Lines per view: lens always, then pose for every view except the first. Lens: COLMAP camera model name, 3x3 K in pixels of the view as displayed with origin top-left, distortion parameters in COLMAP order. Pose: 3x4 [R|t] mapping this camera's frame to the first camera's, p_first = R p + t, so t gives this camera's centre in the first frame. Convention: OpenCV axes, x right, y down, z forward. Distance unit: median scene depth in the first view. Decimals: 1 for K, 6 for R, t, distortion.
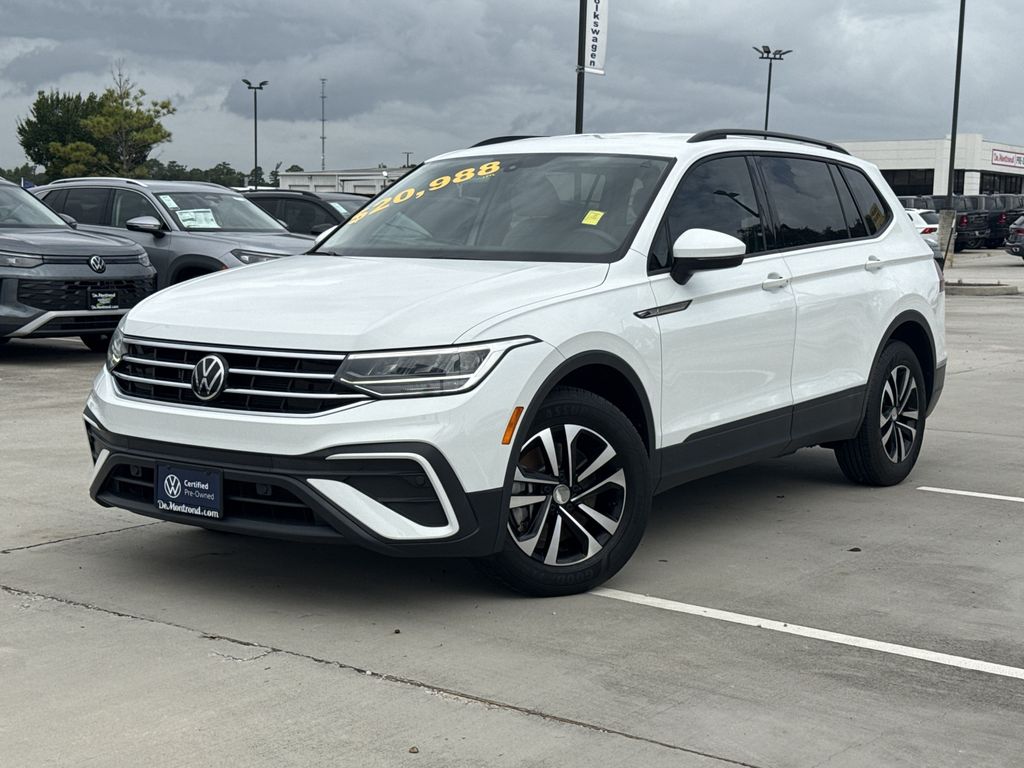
lens RADIAL K [[1529.4, 0, 512.0], [0, 1529.4, 384.0], [0, 0, 1]] dist [0.170138, -0.109260]
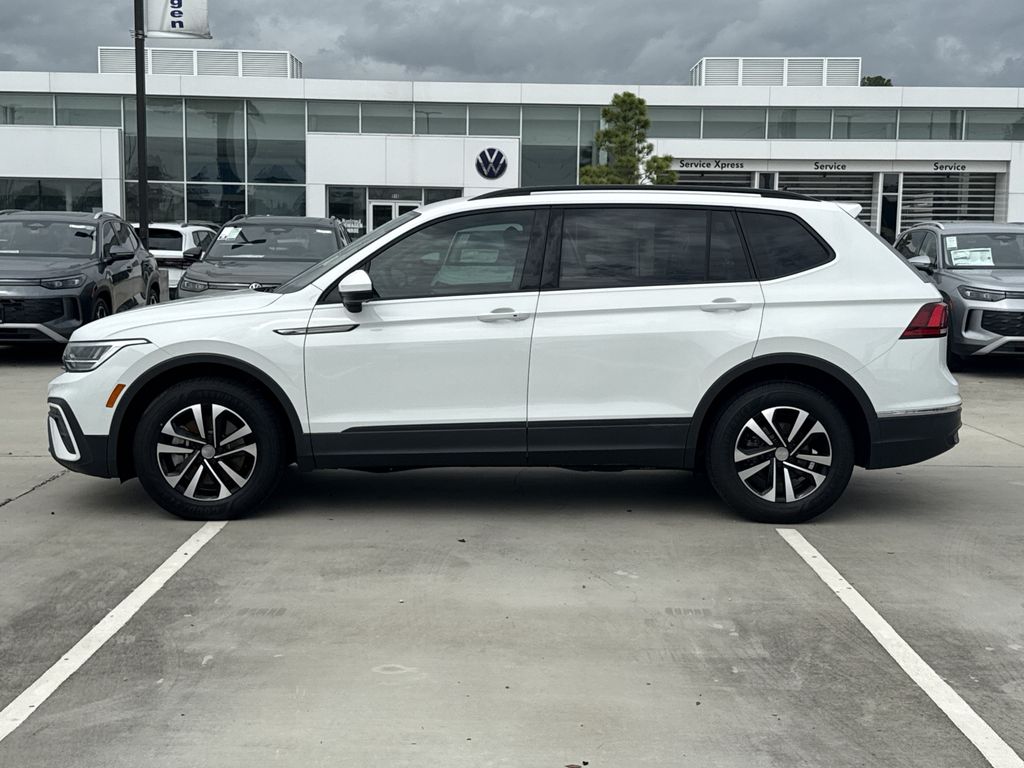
lens RADIAL K [[1355.4, 0, 474.0], [0, 1355.4, 383.3], [0, 0, 1]] dist [0.126515, -0.064380]
pose [[0.589668, 0.074763, -0.804178, 1.210945], [-0.085609, 0.995883, 0.029812, -0.052324], [0.803096, 0.051266, 0.593640, 0.431289]]
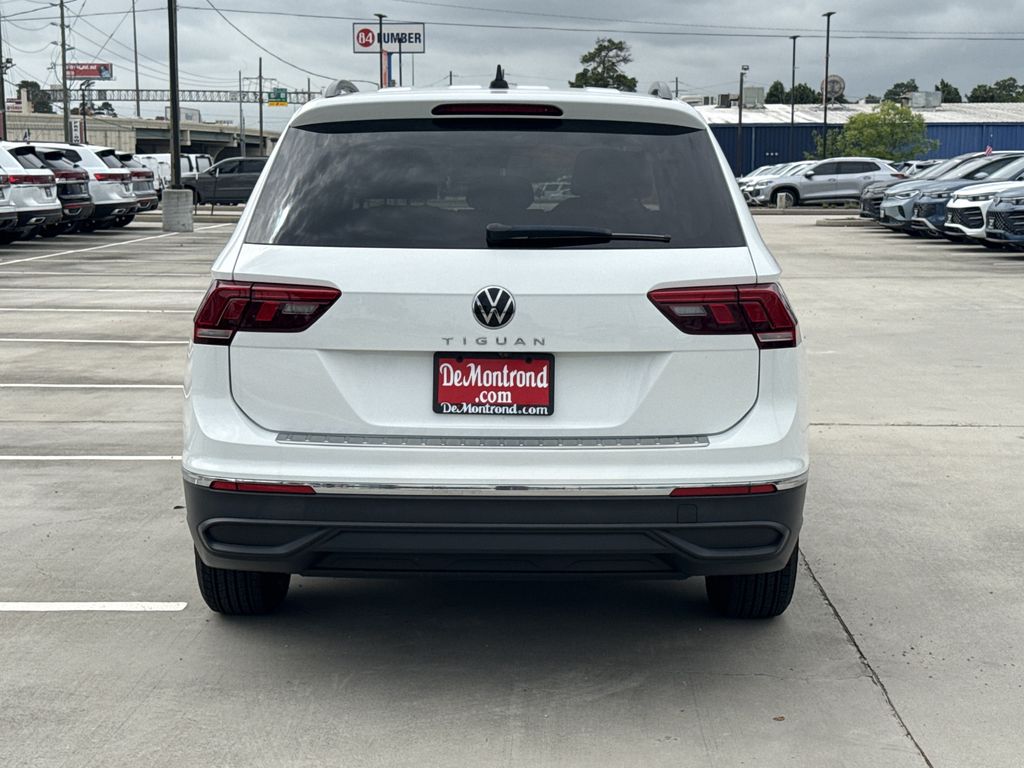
lens RADIAL K [[1605.2, 0, 512.0], [0, 1605.2, 384.0], [0, 0, 1]] dist [0.141829, 0.016048]
pose [[-0.806019, 0.060885, -0.588750, 0.781906], [-0.074519, 0.976342, 0.202986, -0.252618], [0.587180, 0.207484, -0.782413, 2.284370]]
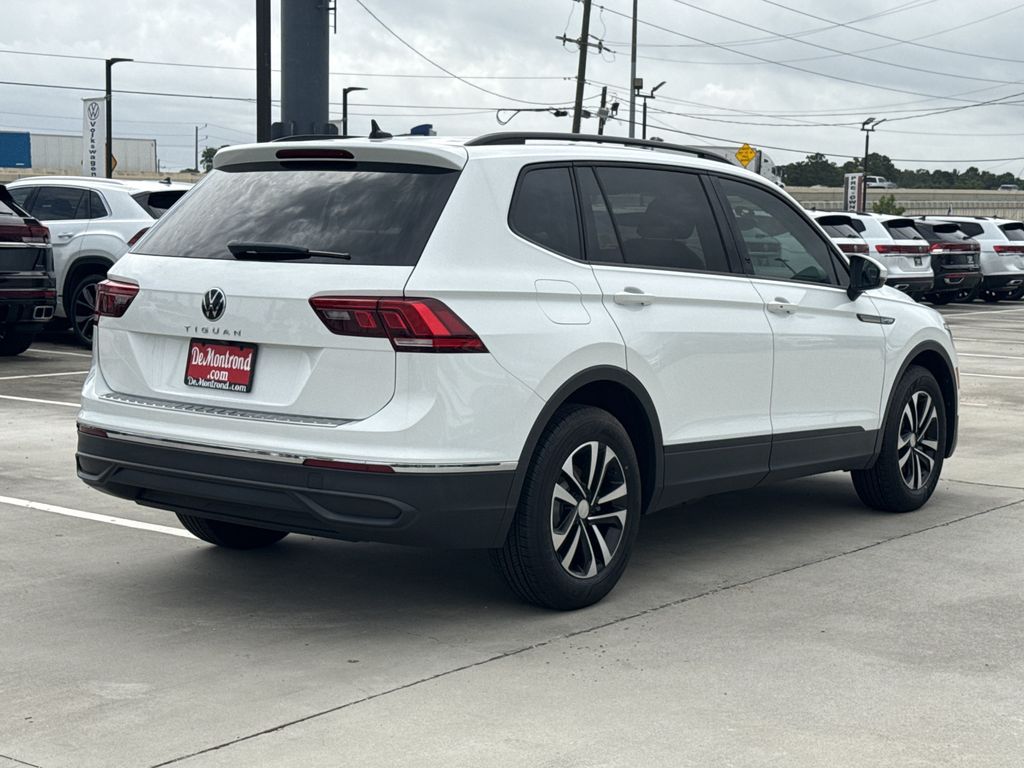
lens RADIAL K [[1529.4, 0, 512.0], [0, 1529.4, 384.0], [0, 0, 1]] dist [0.170138, -0.109260]
pose [[-0.999060, -0.034993, -0.025568, 0.159393], [-0.039362, 0.979519, 0.197467, -0.278146], [0.018134, 0.198288, -0.979976, 2.615980]]
